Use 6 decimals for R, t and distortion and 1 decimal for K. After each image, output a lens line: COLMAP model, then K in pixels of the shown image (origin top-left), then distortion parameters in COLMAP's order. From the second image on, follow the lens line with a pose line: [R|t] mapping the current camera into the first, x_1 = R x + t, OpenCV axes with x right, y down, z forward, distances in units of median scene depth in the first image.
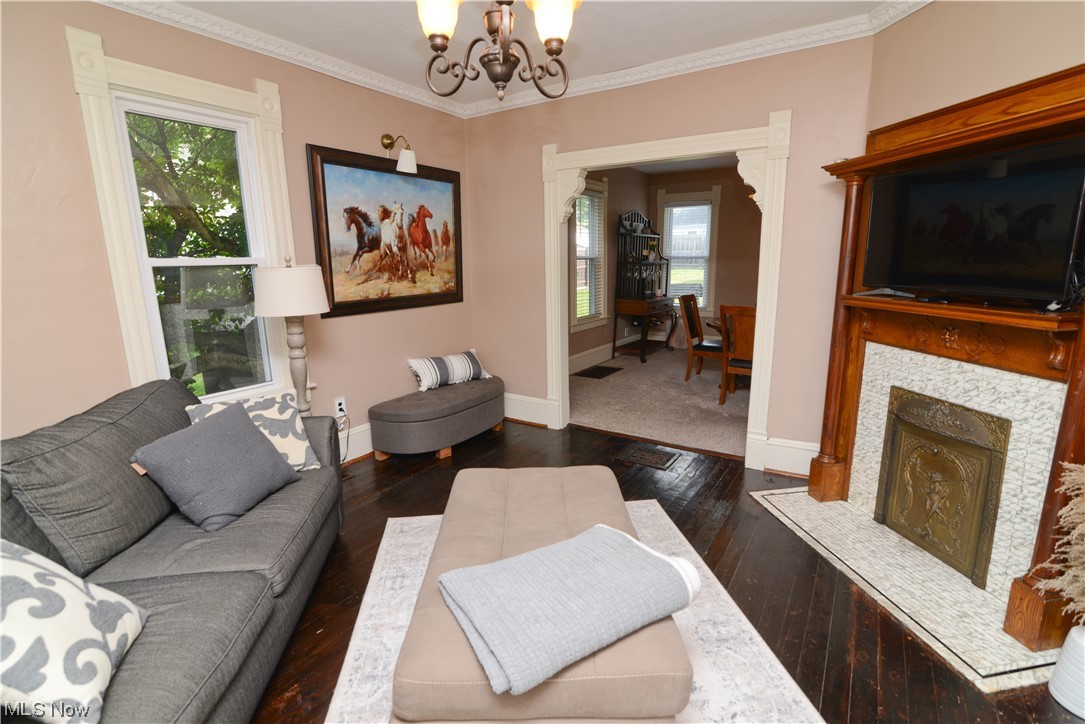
lens RADIAL K [[498.2, 0, 541.8], [0, 498.2, 363.1], [0, 0, 1]] dist [-0.017815, -0.000253]
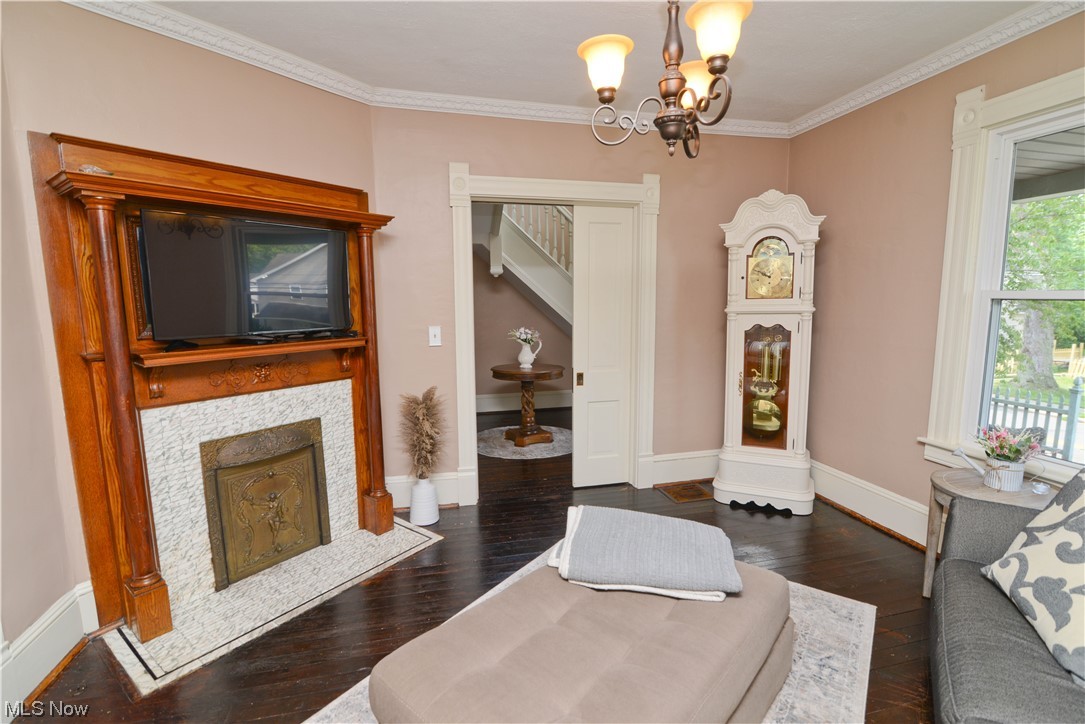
lens RADIAL K [[498.2, 0, 541.8], [0, 498.2, 363.1], [0, 0, 1]] dist [-0.017815, -0.000253]
pose [[-0.726686, -0.071004, 0.683291, -0.408171], [0.157771, 0.950808, 0.266594, -0.268852], [-0.668608, 0.301533, -0.679736, 1.294860]]
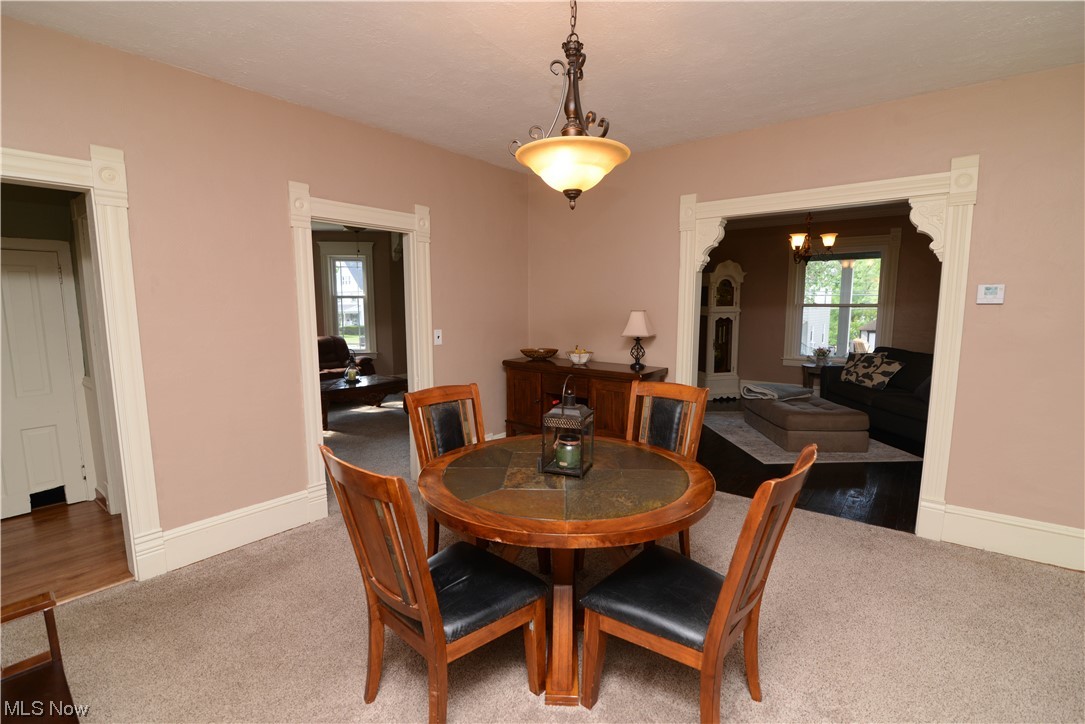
lens RADIAL K [[498.2, 0, 541.8], [0, 498.2, 363.1], [0, 0, 1]] dist [-0.017815, -0.000253]
pose [[-0.995335, 0.001763, 0.096463, 0.997477], [0.032262, 0.948359, 0.315554, -0.679963], [-0.090925, 0.317194, -0.943992, 3.162932]]
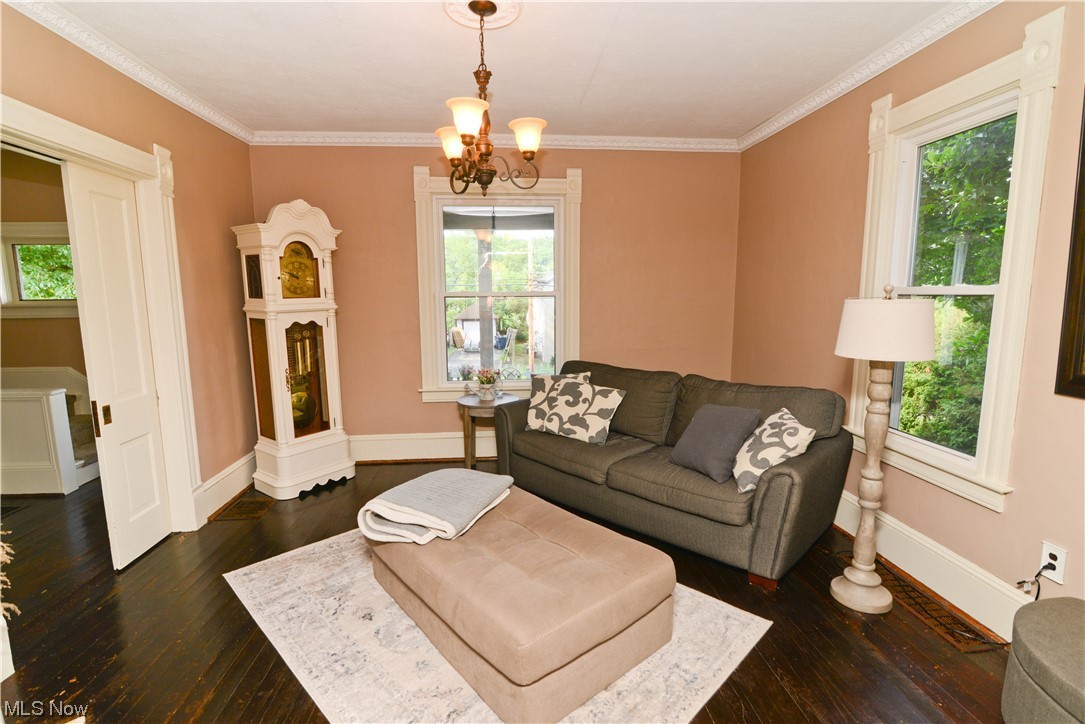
lens RADIAL K [[498.2, 0, 541.8], [0, 498.2, 363.1], [0, 0, 1]] dist [-0.017815, -0.000253]
pose [[-0.784827, 0.102270, -0.611218, 0.494513], [-0.110494, 0.947392, 0.300398, -0.321619], [0.609785, 0.303296, -0.732239, 1.504109]]
